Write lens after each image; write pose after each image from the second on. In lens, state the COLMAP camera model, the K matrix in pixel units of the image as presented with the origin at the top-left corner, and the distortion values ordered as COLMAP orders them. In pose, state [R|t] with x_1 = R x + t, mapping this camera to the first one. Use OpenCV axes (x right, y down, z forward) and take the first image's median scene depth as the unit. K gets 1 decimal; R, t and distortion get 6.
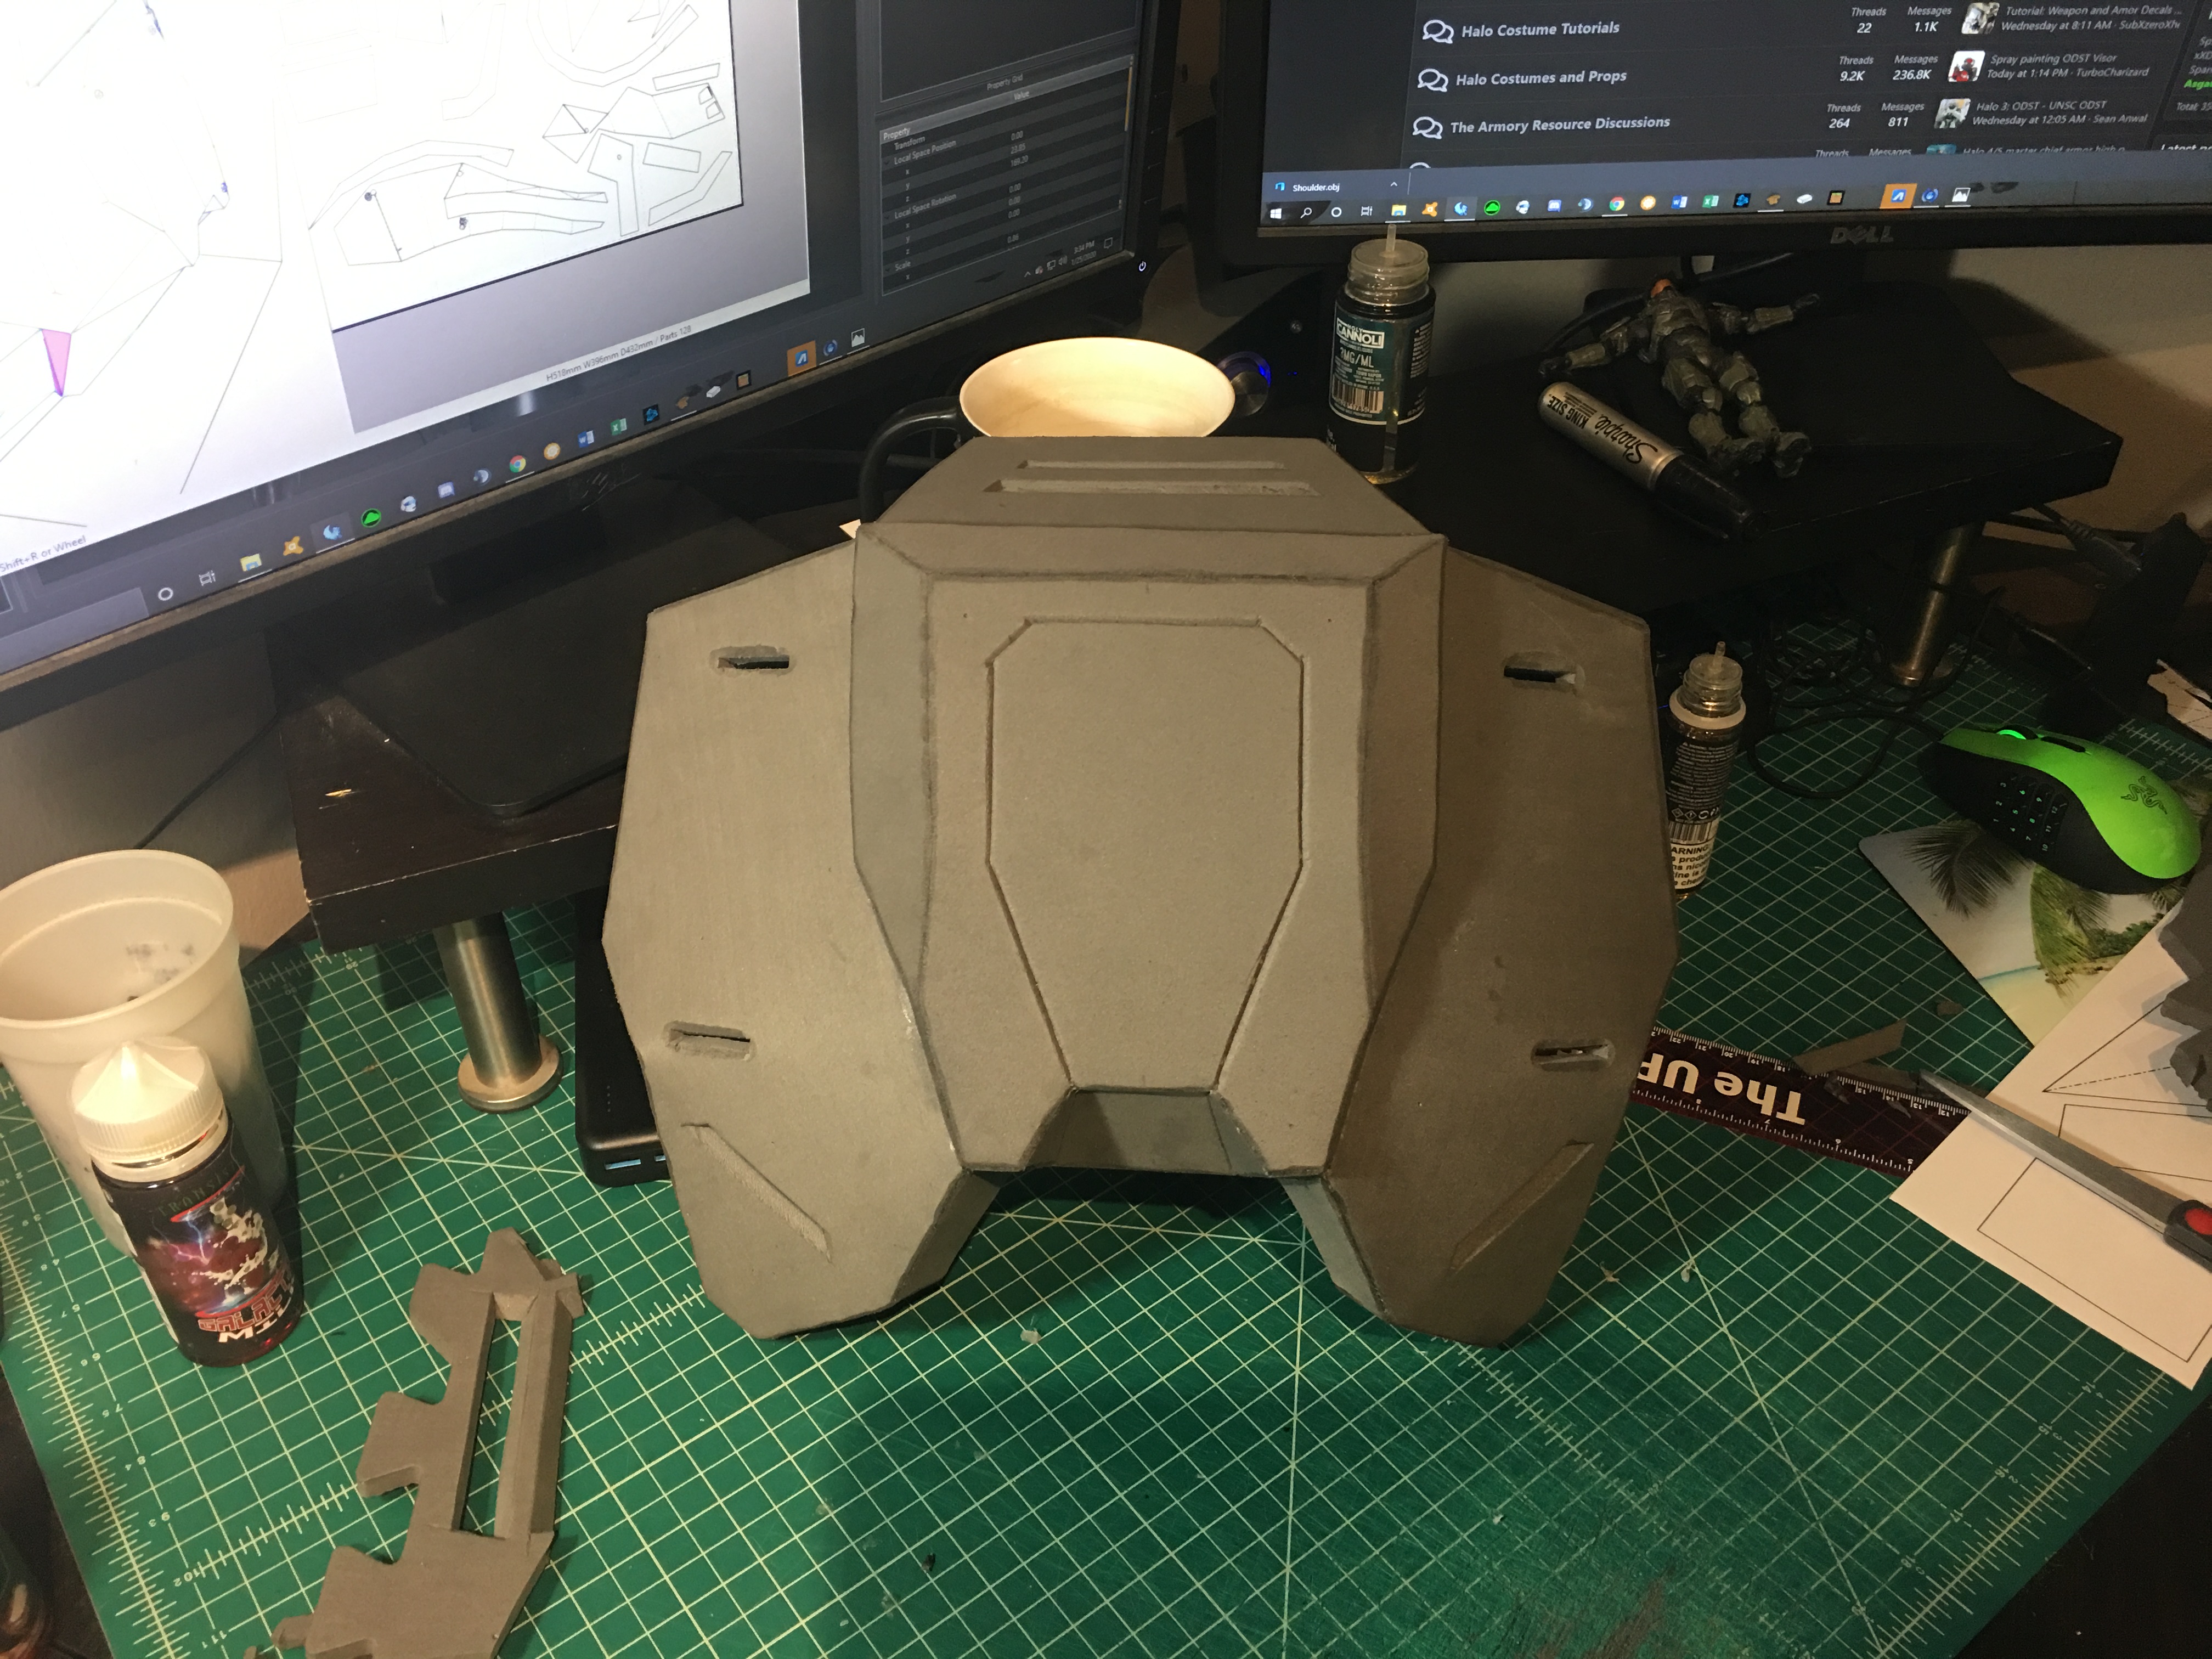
lens RADIAL K [[1882.6, 0, 1095.4], [0, 1882.6, 806.4], [0, 0, 1]] dist [0.093475, -0.144915]
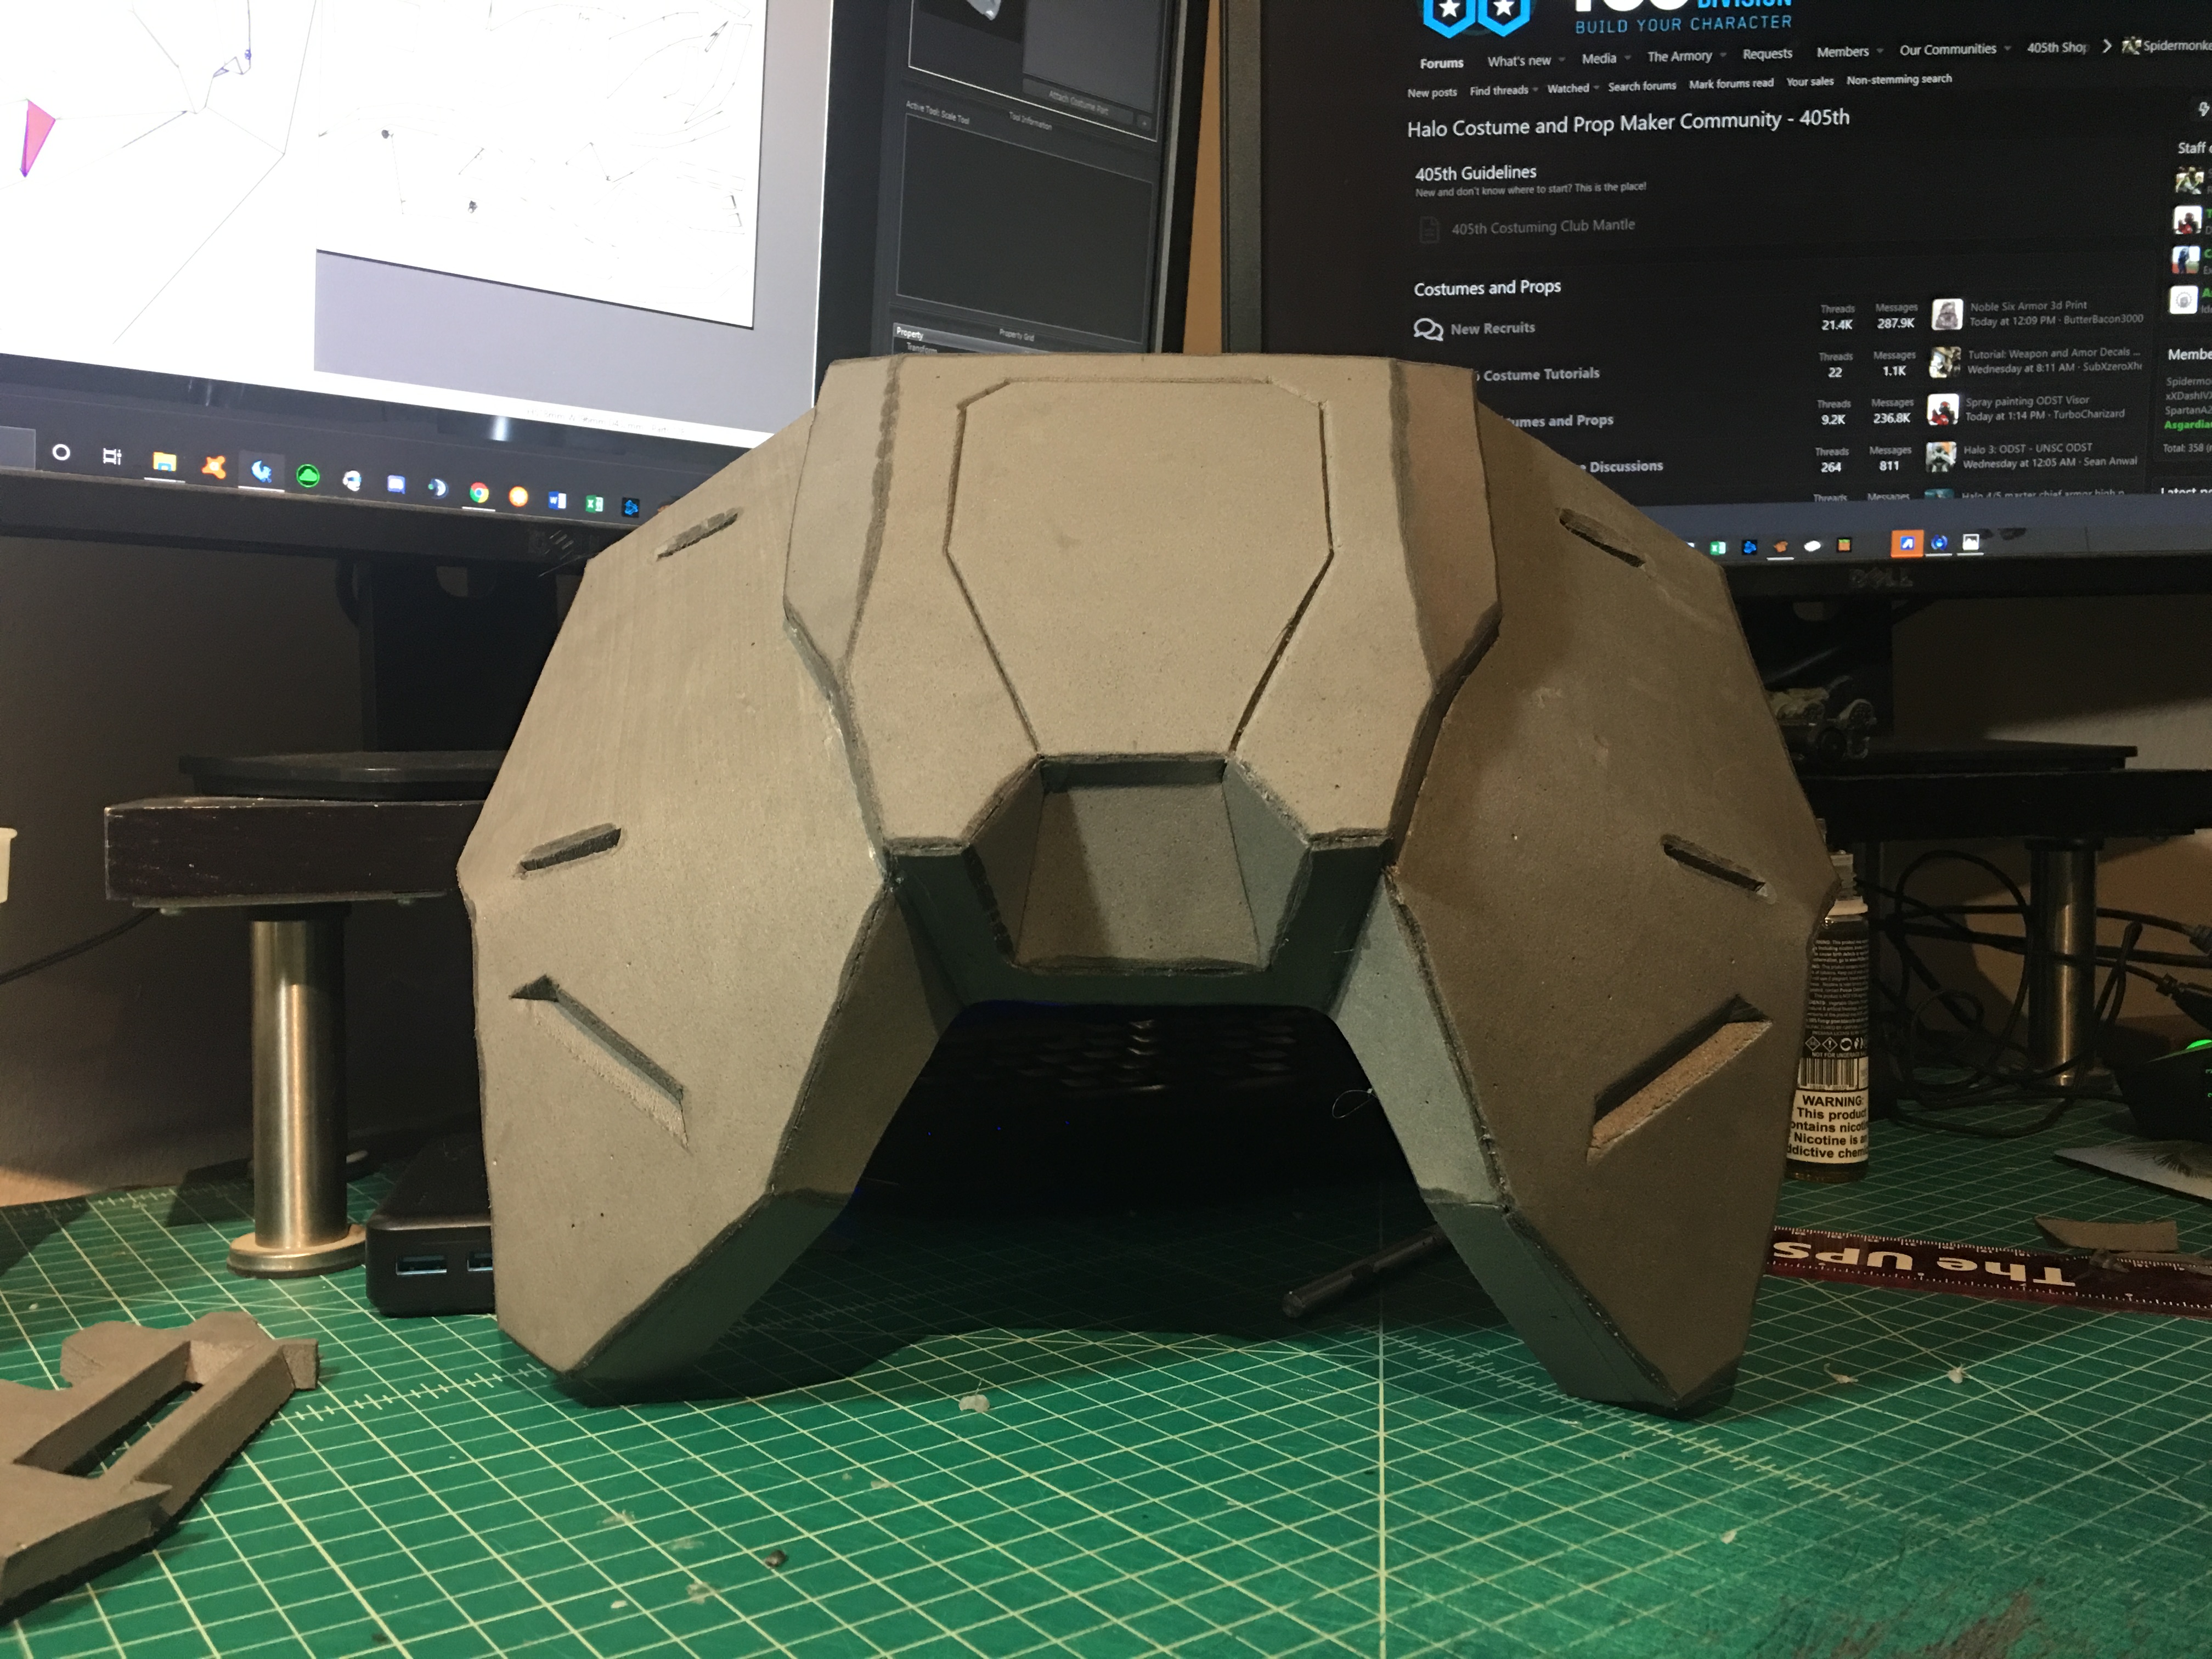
lens RADIAL K [[1882.6, 0, 1086.8], [0, 1882.6, 808.8], [0, 0, 1]] dist [0.093475, -0.144915]
pose [[0.999669, 0.004625, -0.025307, 0.022064], [-0.018643, 0.808113, -0.588733, 0.527069], [0.017728, 0.589010, 0.807931, 0.360954]]
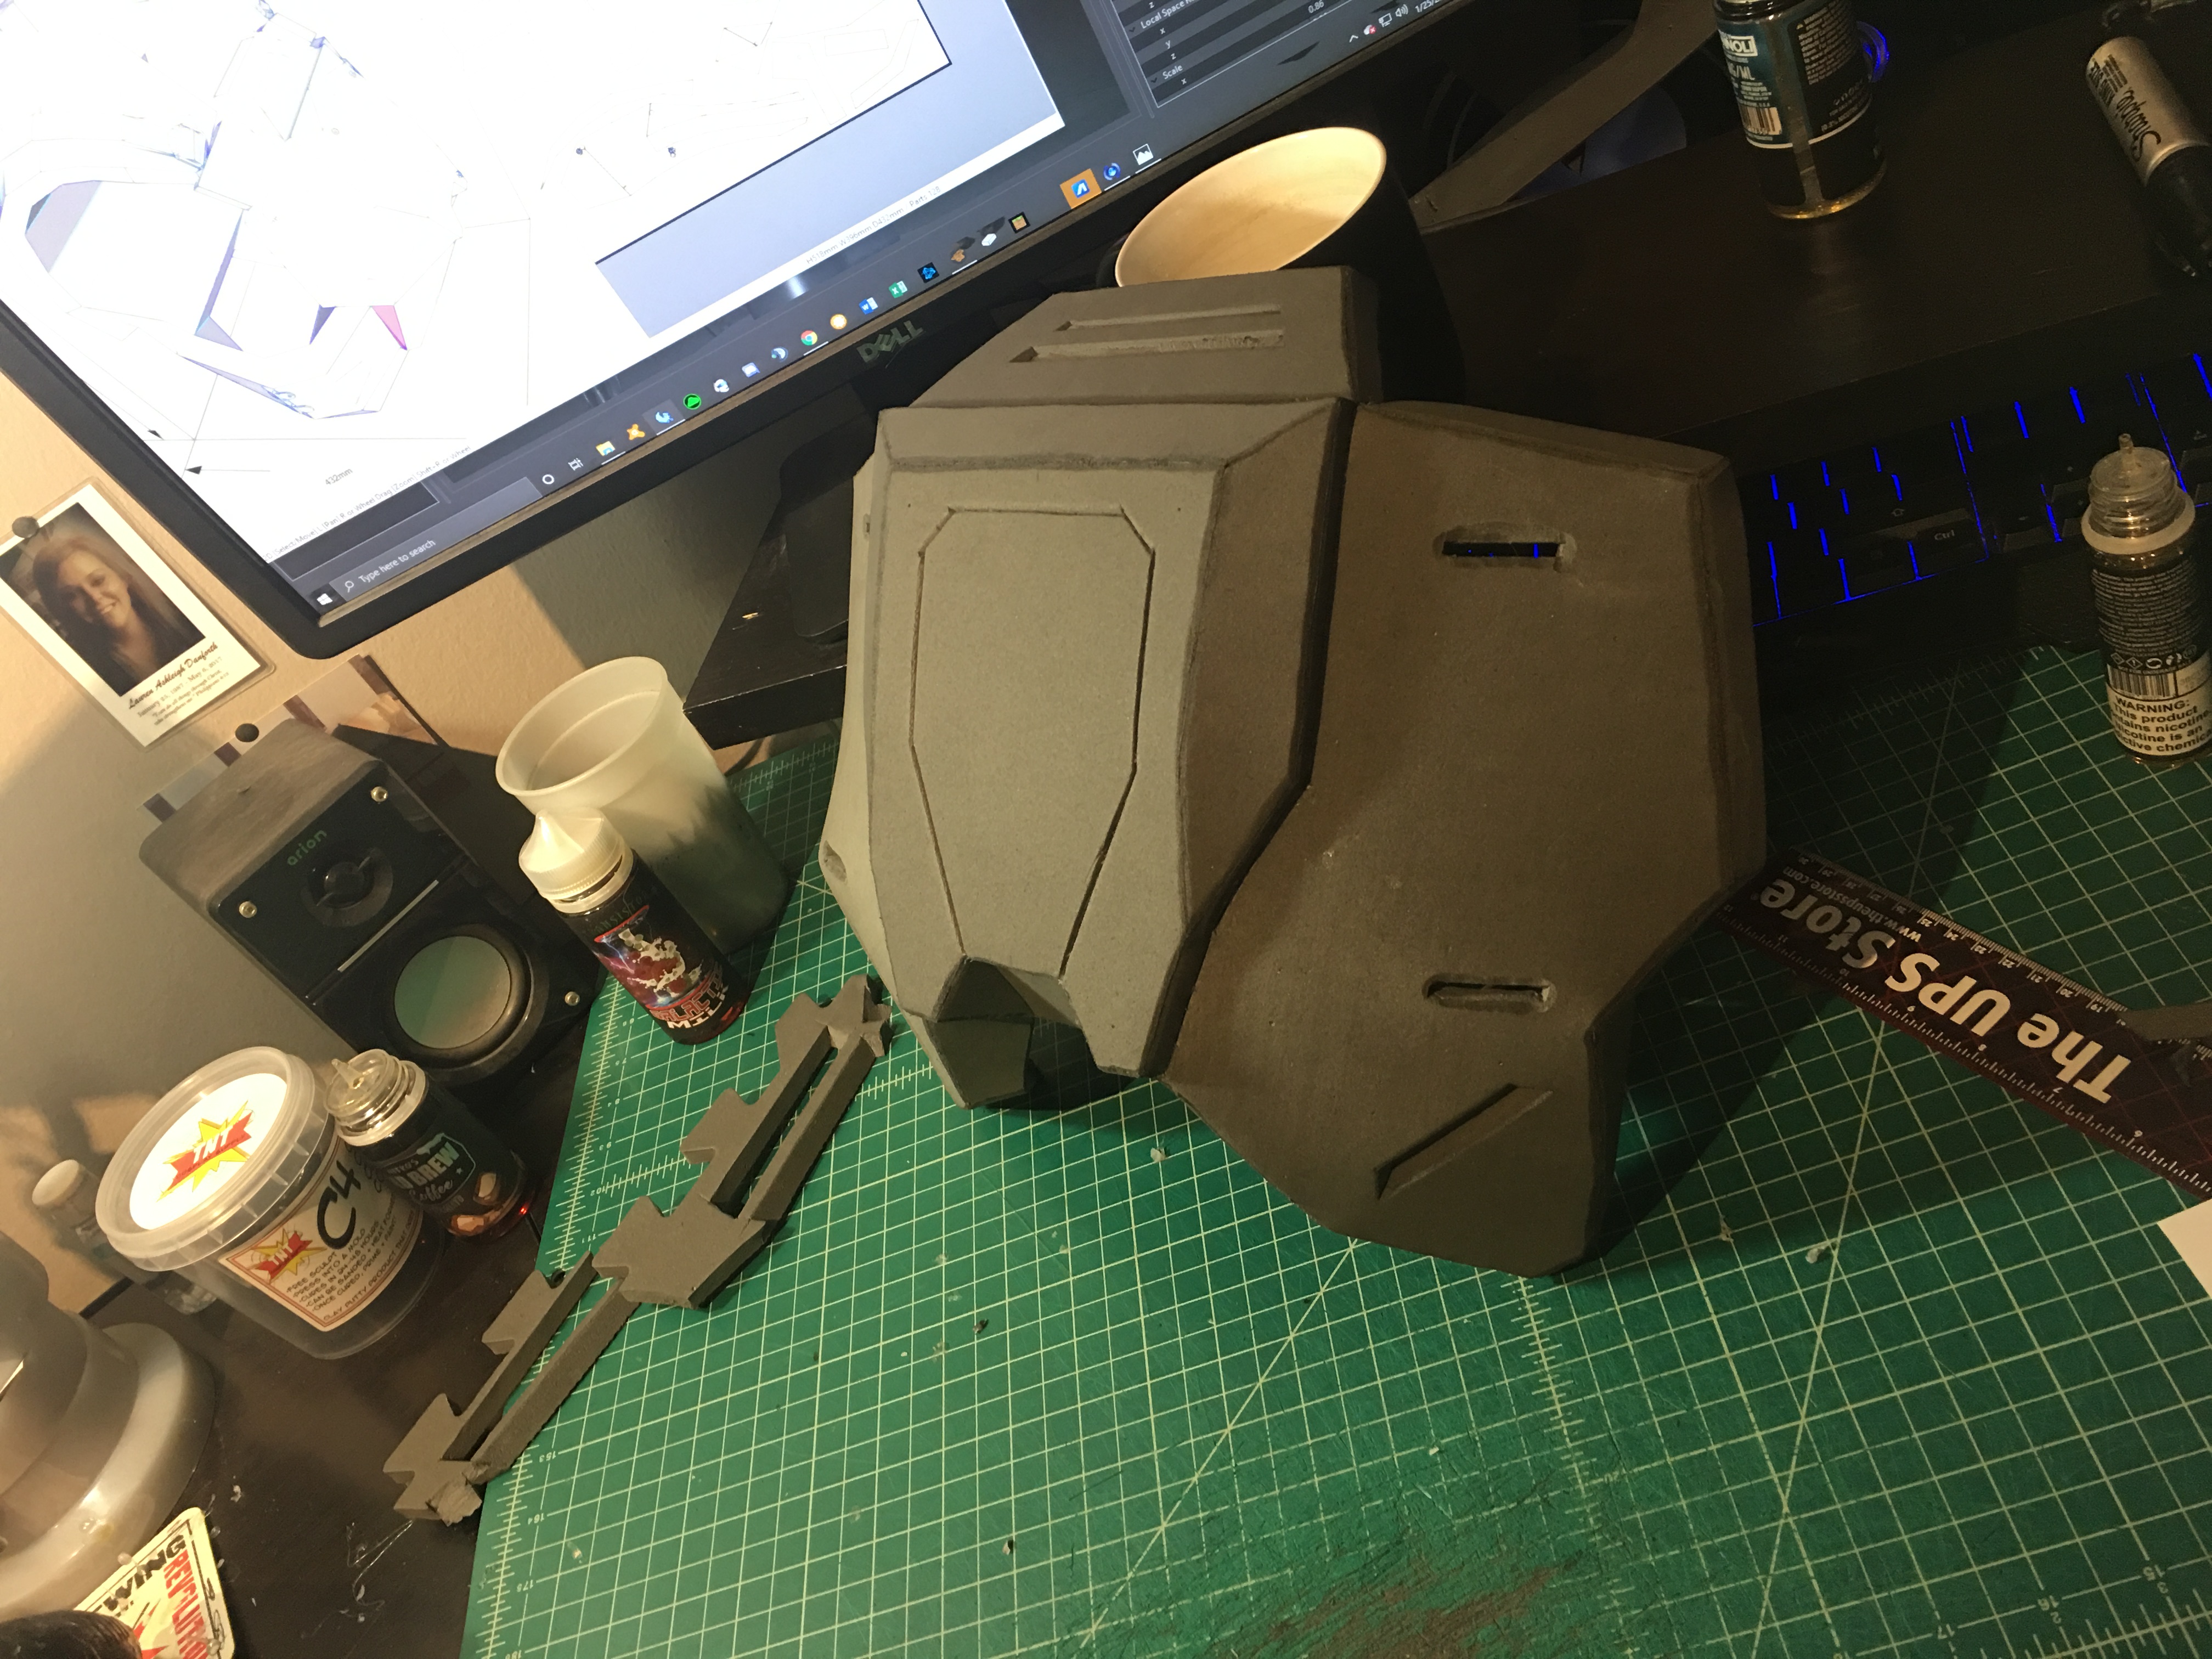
lens RADIAL K [[1882.6, 0, 1094.9], [0, 1882.6, 809.5], [0, 0, 1]] dist [0.093475, -0.144915]
pose [[0.755975, 0.099382, -0.647013, 0.639277], [0.028057, 0.982580, 0.183708, -0.112703], [0.653999, -0.157032, 0.740018, 0.232781]]
